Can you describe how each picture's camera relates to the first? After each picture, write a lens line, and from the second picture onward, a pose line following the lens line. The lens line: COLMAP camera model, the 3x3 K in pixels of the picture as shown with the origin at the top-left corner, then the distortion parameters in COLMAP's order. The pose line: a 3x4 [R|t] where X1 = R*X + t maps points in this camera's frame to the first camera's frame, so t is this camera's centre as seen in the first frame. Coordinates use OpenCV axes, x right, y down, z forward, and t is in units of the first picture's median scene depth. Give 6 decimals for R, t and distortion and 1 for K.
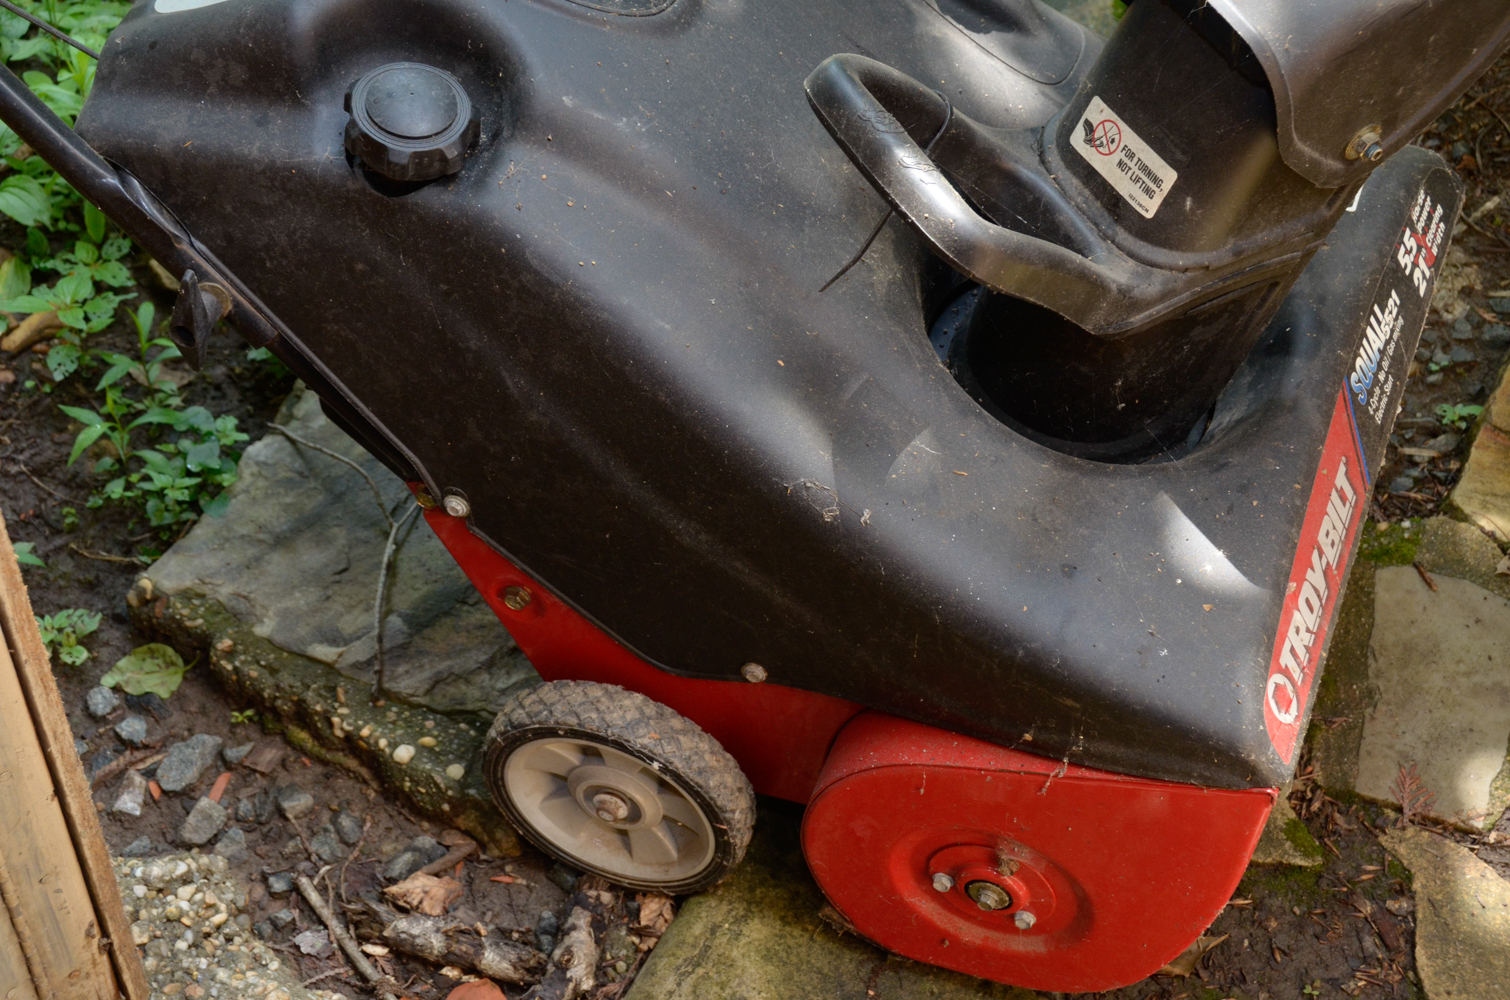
lens RADIAL K [[2502.4, 0, 753.1], [0, 2502.4, 498.6], [0, 0, 1]] dist [0.282048, 0.000000]
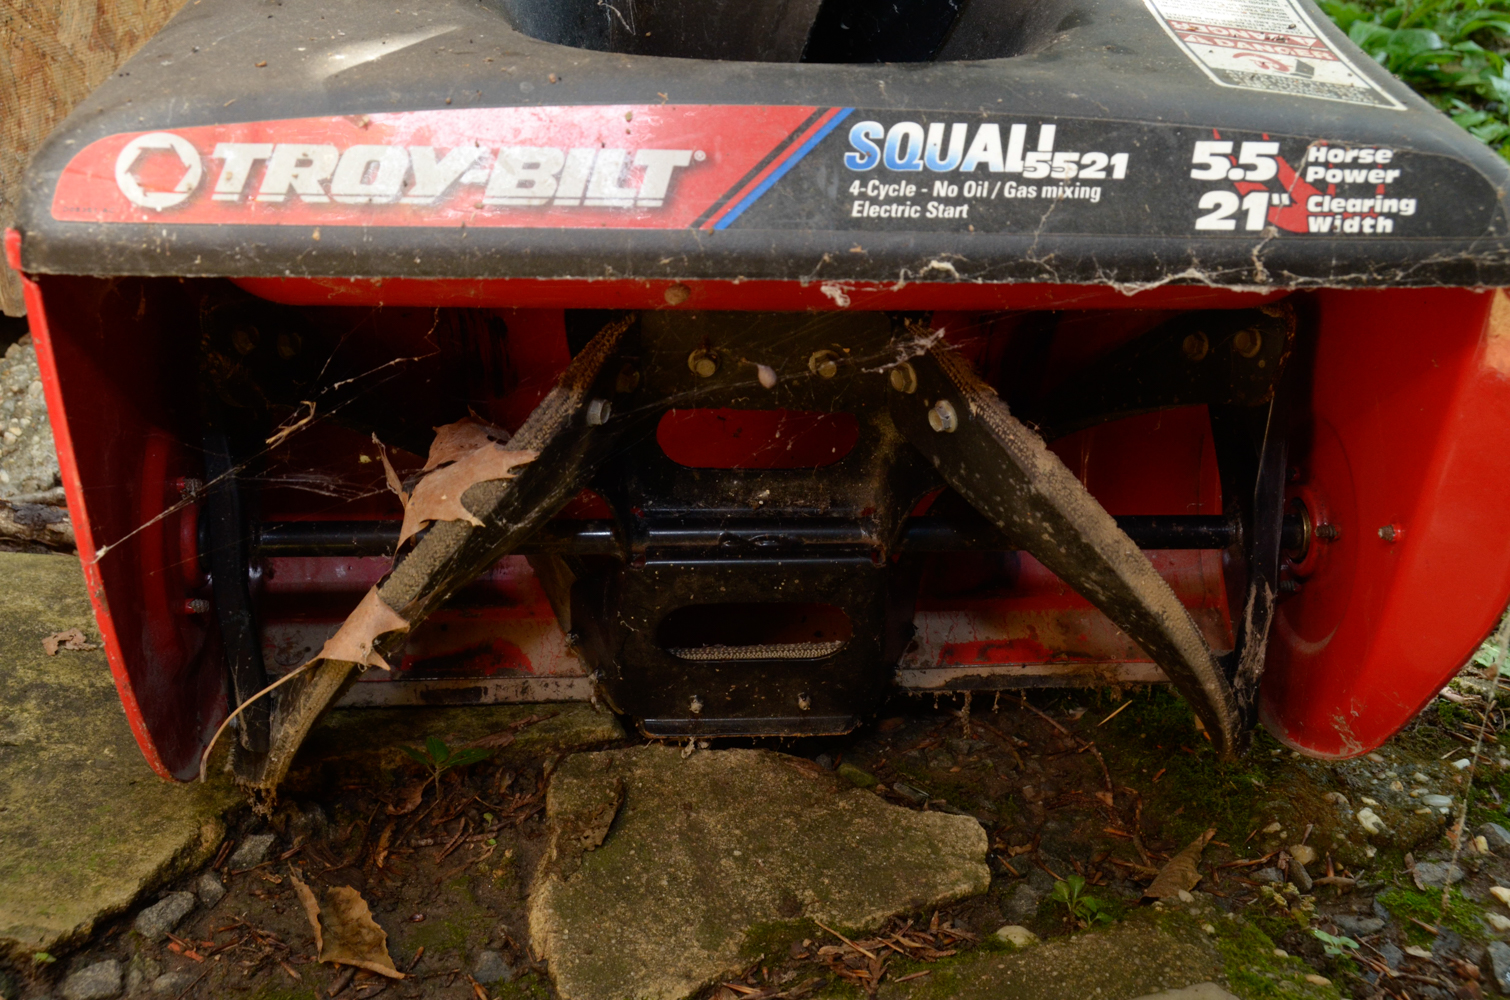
lens RADIAL K [[1719.6, 0, 757.1], [0, 1719.6, 499.7], [0, 0, 1]] dist [0.015989, 0.000000]
pose [[0.417911, 0.390406, -0.820325, 0.566860], [-0.703961, 0.709935, -0.020760, 0.037813], [0.574273, 0.586153, 0.571520, 0.794735]]
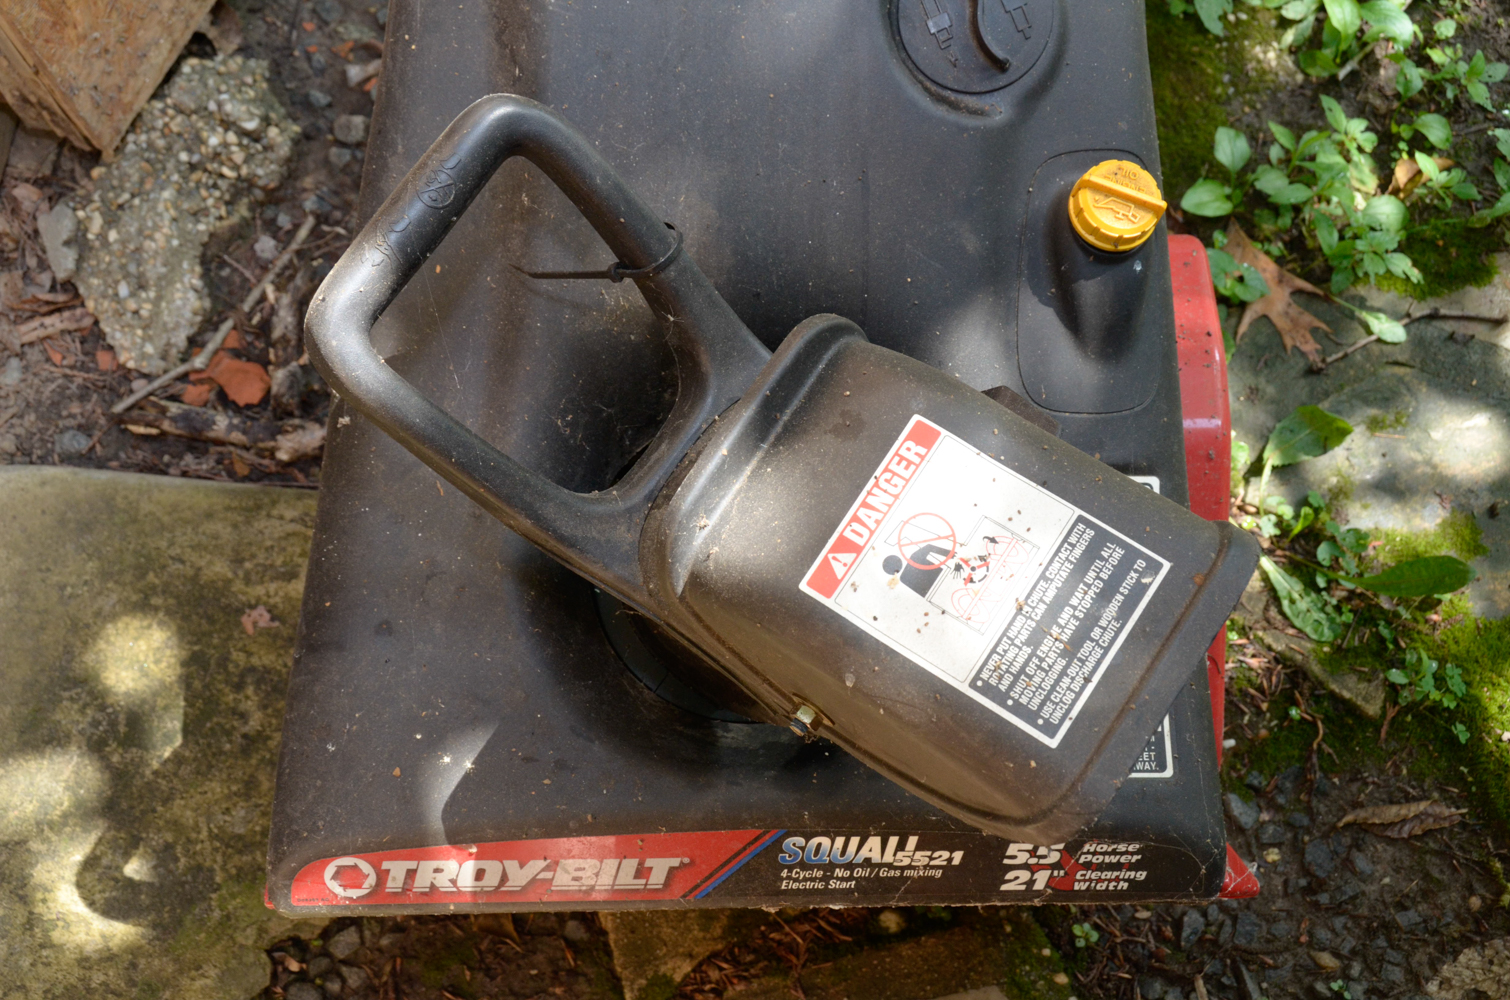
lens RADIAL K [[1801.3, 0, 750.9], [0, 1801.3, 510.4], [0, 0, 1]] dist [0.038056, 0.000000]
pose [[0.368418, 0.875315, -0.313196, 0.320327], [-0.716323, 0.482020, 0.504518, -0.402301], [0.592579, 0.038476, 0.804593, 0.467423]]
